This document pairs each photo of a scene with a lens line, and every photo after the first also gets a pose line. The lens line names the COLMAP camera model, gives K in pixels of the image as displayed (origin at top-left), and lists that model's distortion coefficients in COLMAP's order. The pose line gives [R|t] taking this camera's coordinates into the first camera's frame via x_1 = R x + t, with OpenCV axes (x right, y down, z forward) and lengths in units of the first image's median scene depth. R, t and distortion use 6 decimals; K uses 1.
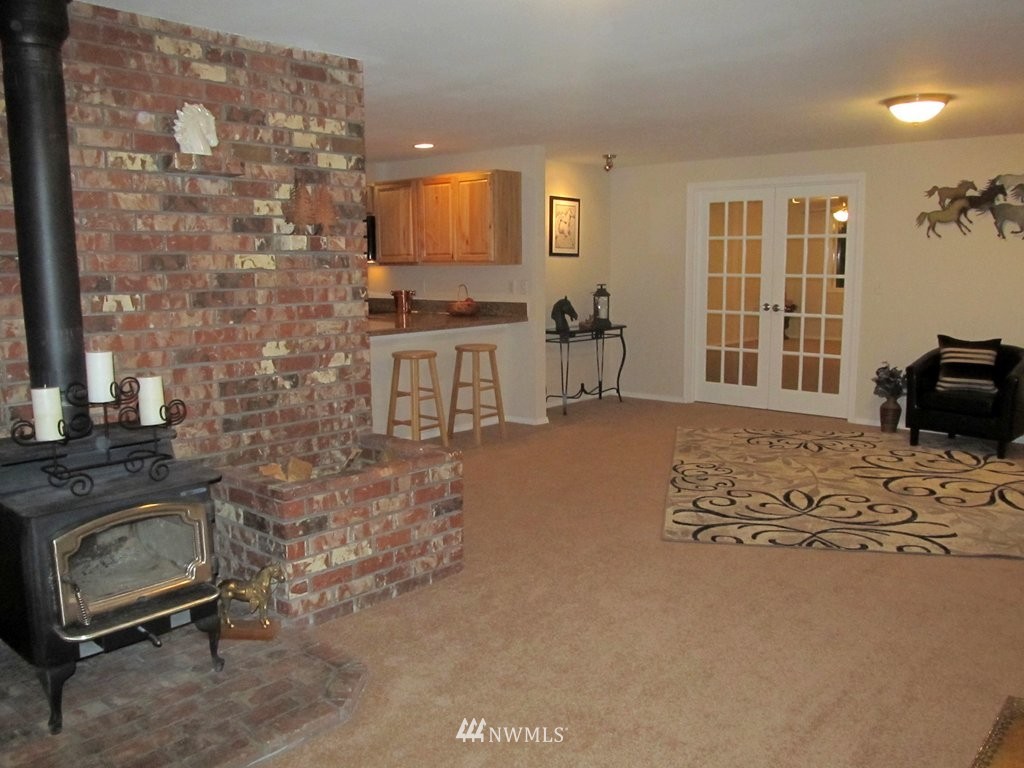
lens RADIAL K [[848.9, 0, 512.0], [0, 848.9, 384.0], [0, 0, 1]] dist [-0.063603, 0.025828]
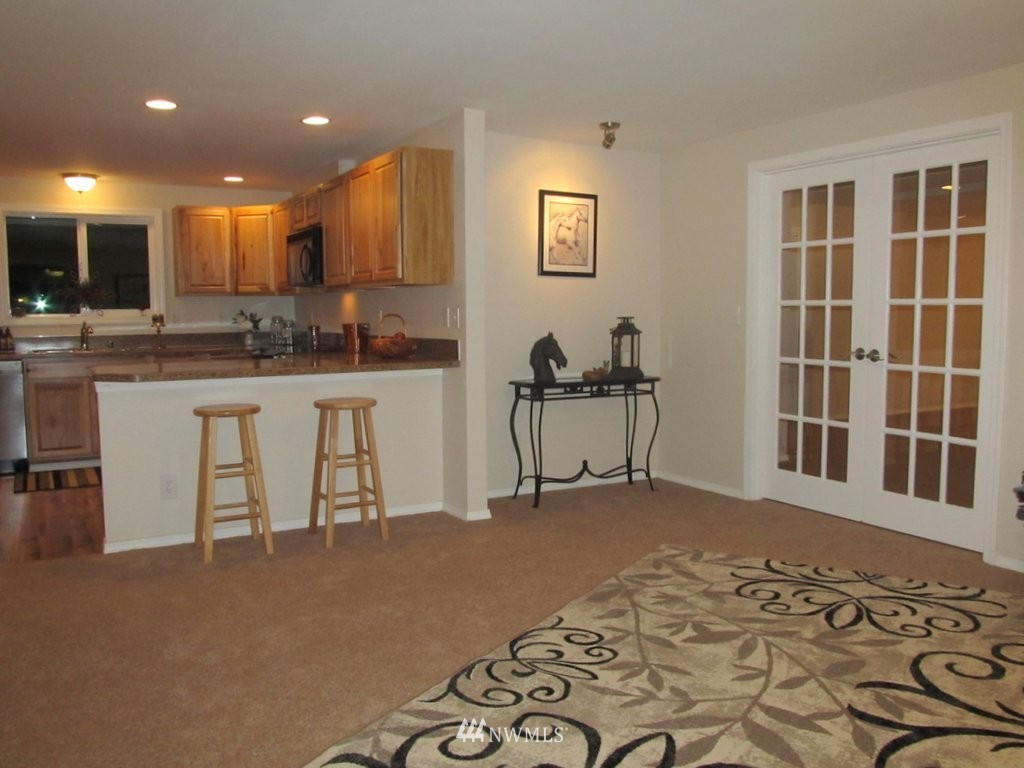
lens RADIAL K [[858.1, 0, 512.0], [0, 858.1, 384.0], [0, 0, 1]] dist [-0.057518, 0.007272]
pose [[0.941969, 0.031801, -0.334190, 0.268673], [-0.050042, 0.997682, -0.046112, -0.028464], [0.331949, 0.060160, 0.941377, 0.338526]]
